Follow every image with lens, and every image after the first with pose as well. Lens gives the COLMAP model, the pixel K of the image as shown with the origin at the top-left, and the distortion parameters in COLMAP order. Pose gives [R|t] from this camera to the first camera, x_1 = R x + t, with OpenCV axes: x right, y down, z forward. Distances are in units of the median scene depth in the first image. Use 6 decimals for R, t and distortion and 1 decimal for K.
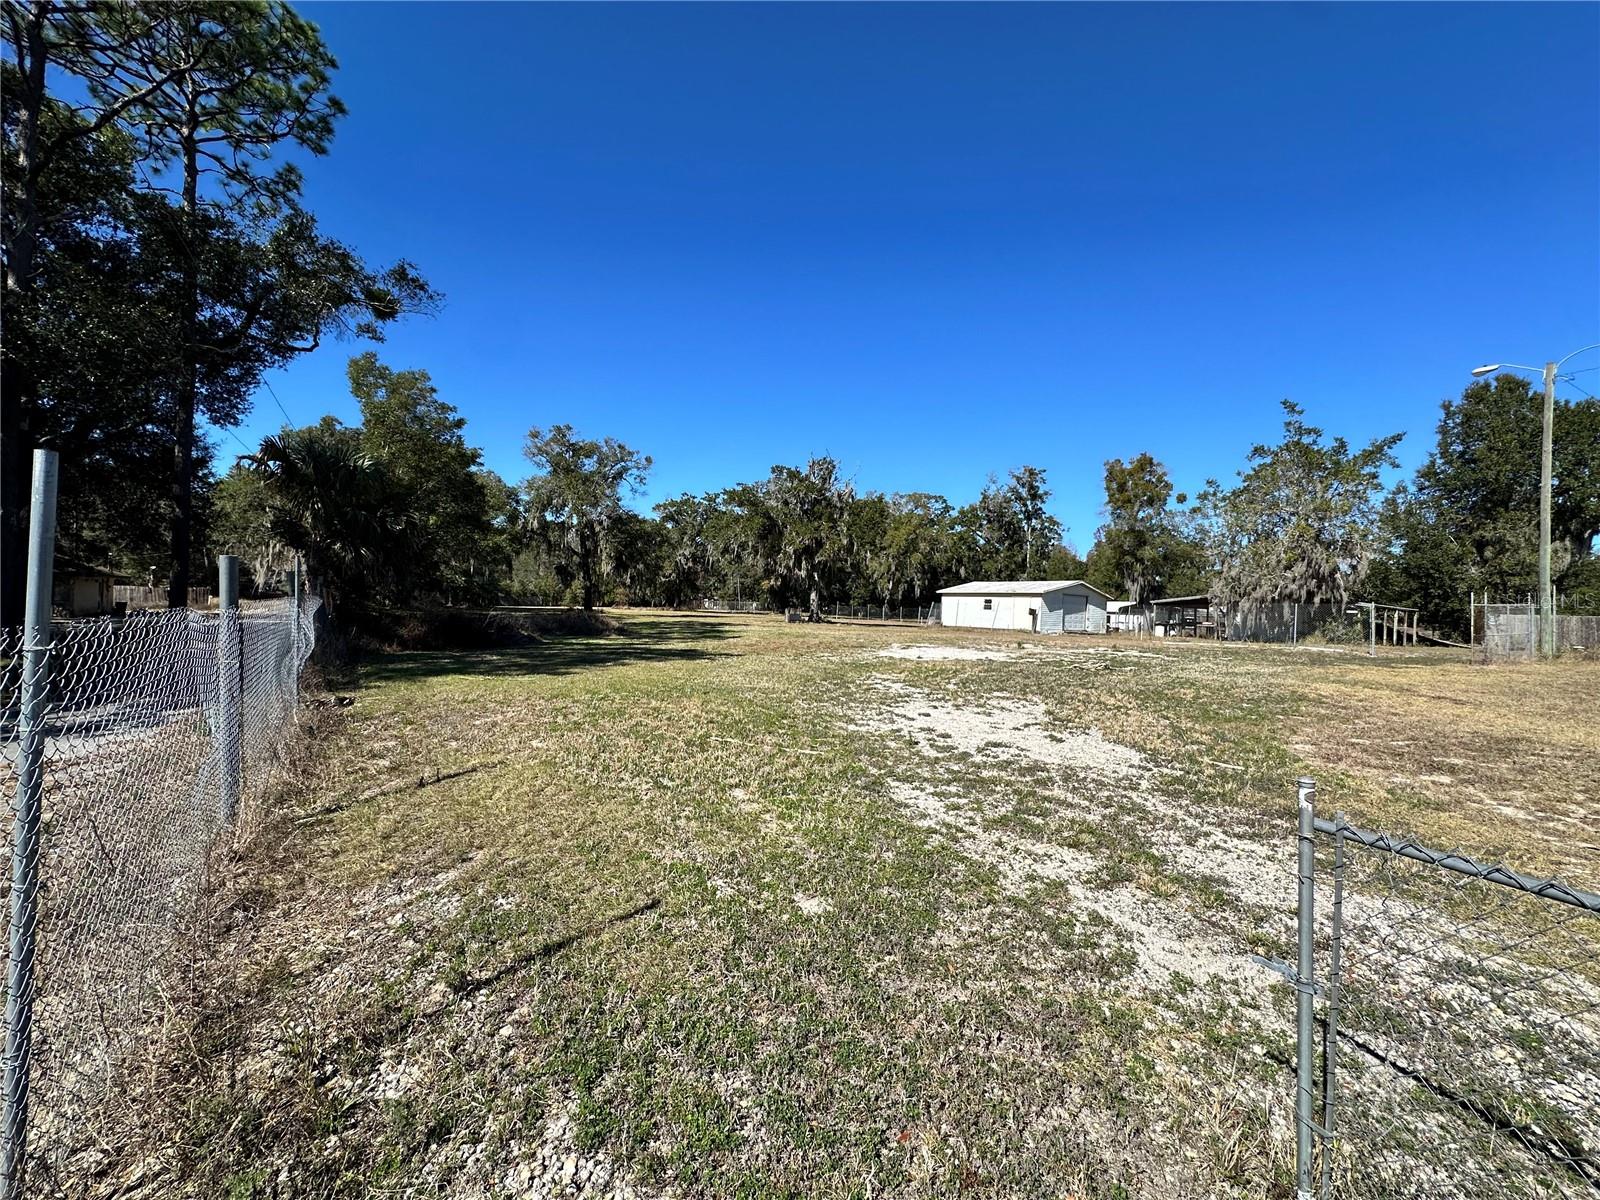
lens RADIAL K [[641.8, 0, 799.9], [0, 641.8, 599.0], [0, 0, 1]] dist [-0.001788, -0.000066]
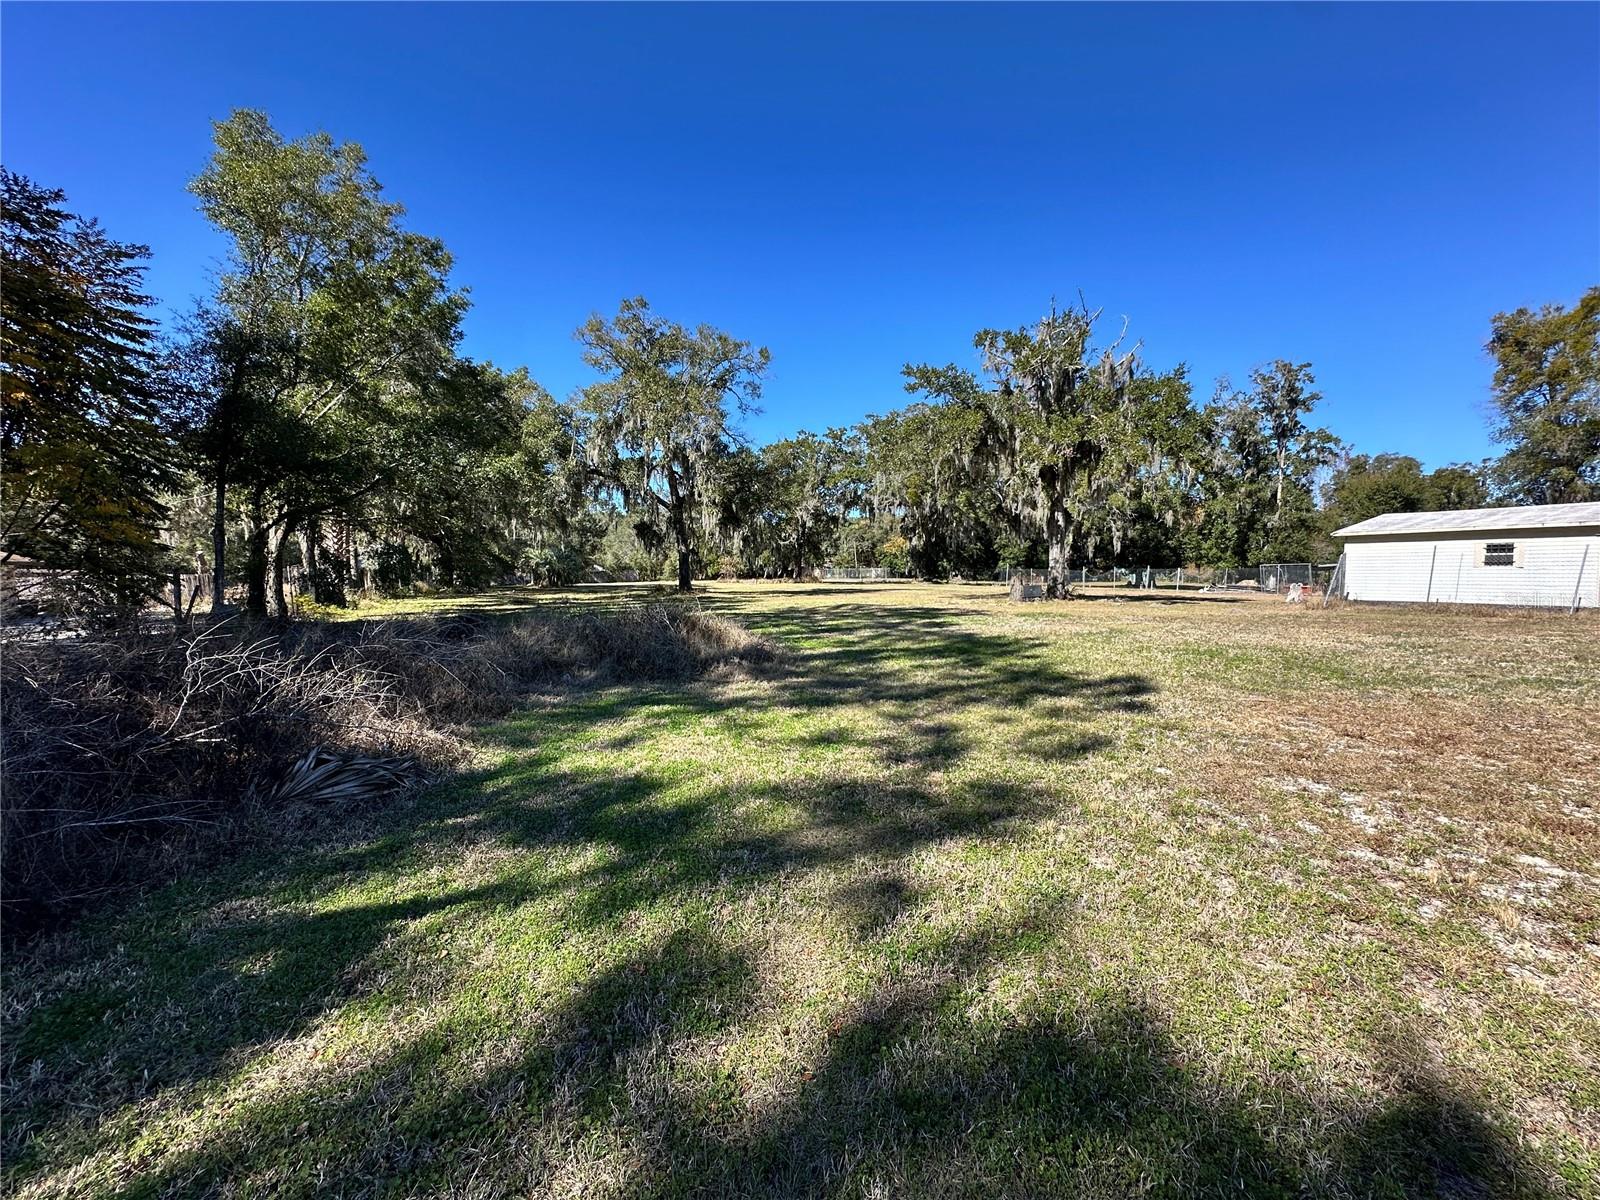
lens RADIAL K [[641.8, 0, 799.7], [0, 641.8, 592.2], [0, 0, 1]] dist [-0.001788, -0.000066]
pose [[0.987785, -0.029529, -0.153001, -0.107760], [0.035887, 0.998596, 0.038957, -0.000519], [0.151636, -0.043972, 0.987458, 0.351221]]
